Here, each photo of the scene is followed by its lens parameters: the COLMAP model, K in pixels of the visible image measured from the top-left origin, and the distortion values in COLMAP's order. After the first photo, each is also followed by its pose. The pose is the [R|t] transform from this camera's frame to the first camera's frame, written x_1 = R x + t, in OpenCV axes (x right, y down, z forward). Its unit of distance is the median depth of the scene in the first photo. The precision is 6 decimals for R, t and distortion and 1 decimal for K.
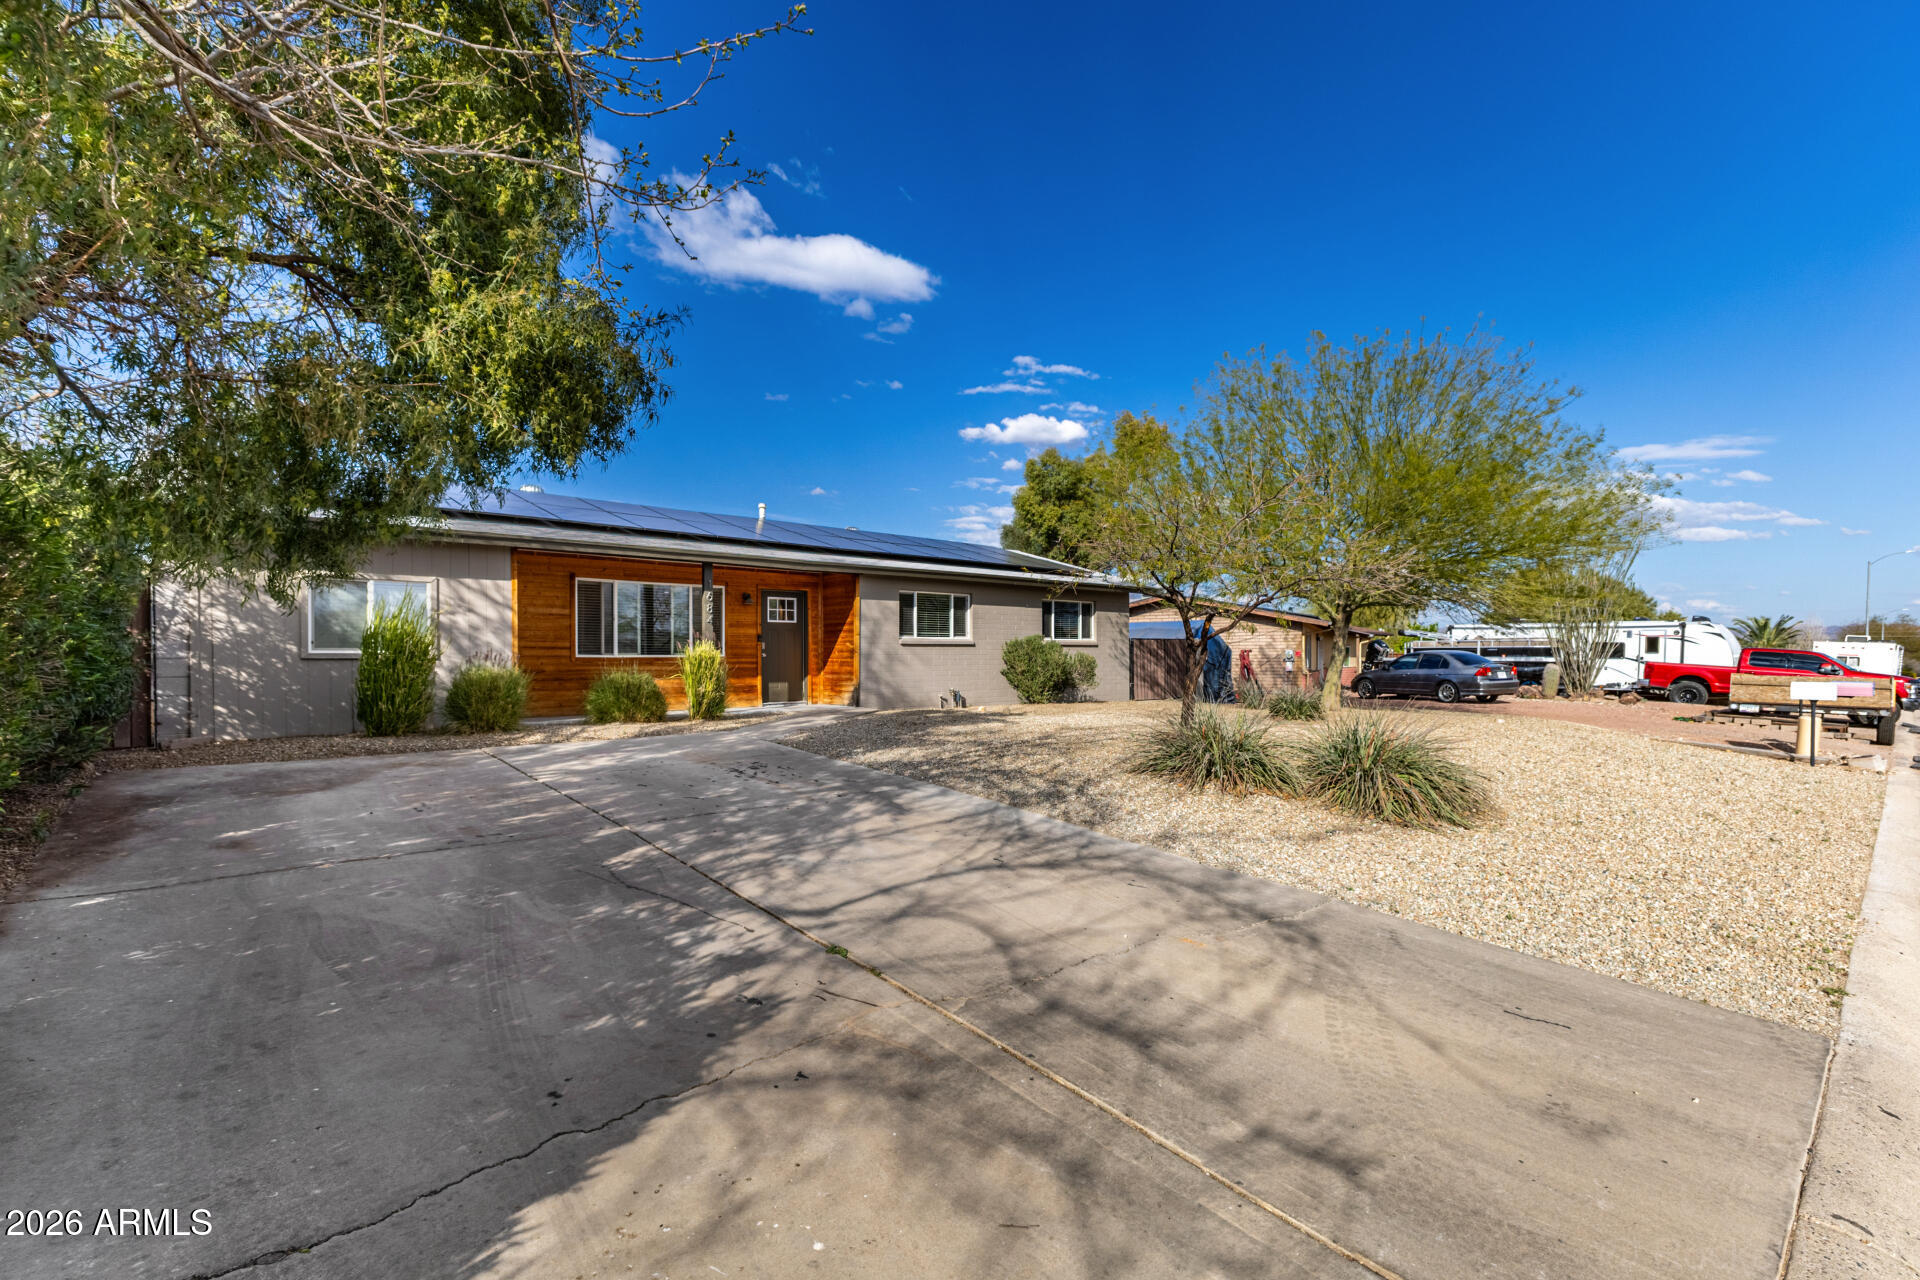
lens RADIAL K [[830.1, 0, 966.2], [0, 830.1, 643.9], [0, 0, 1]] dist [0.016237, -0.002646]
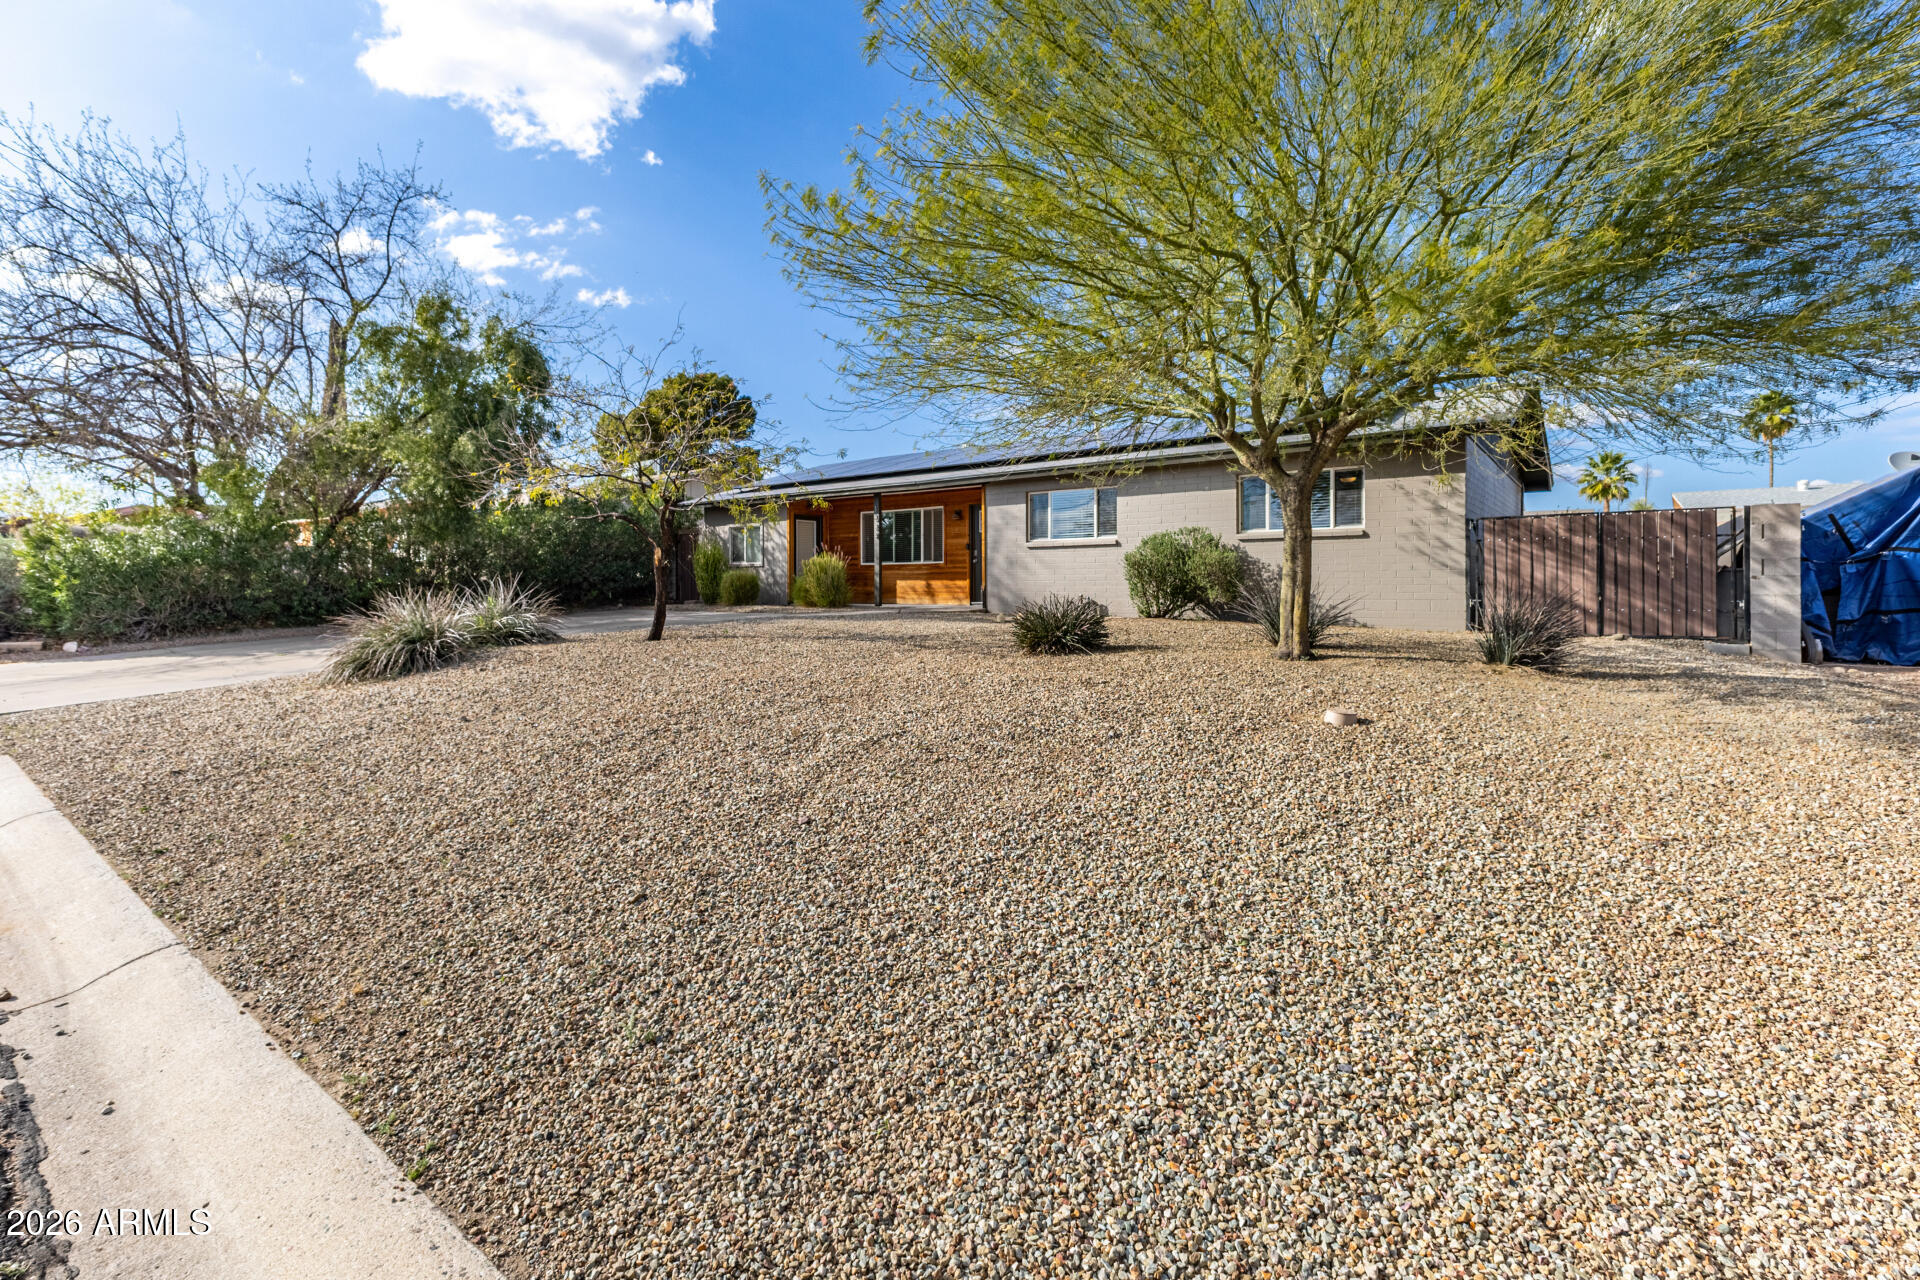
lens RADIAL K [[830.1, 0, 966.2], [0, 830.1, 643.9], [0, 0, 1]] dist [0.016237, -0.002646]
pose [[0.240267, 0.092689, -0.966272, 0.918776], [0.035556, 0.993922, 0.104182, 0.008209], [0.970055, -0.059388, 0.235511, 0.725081]]
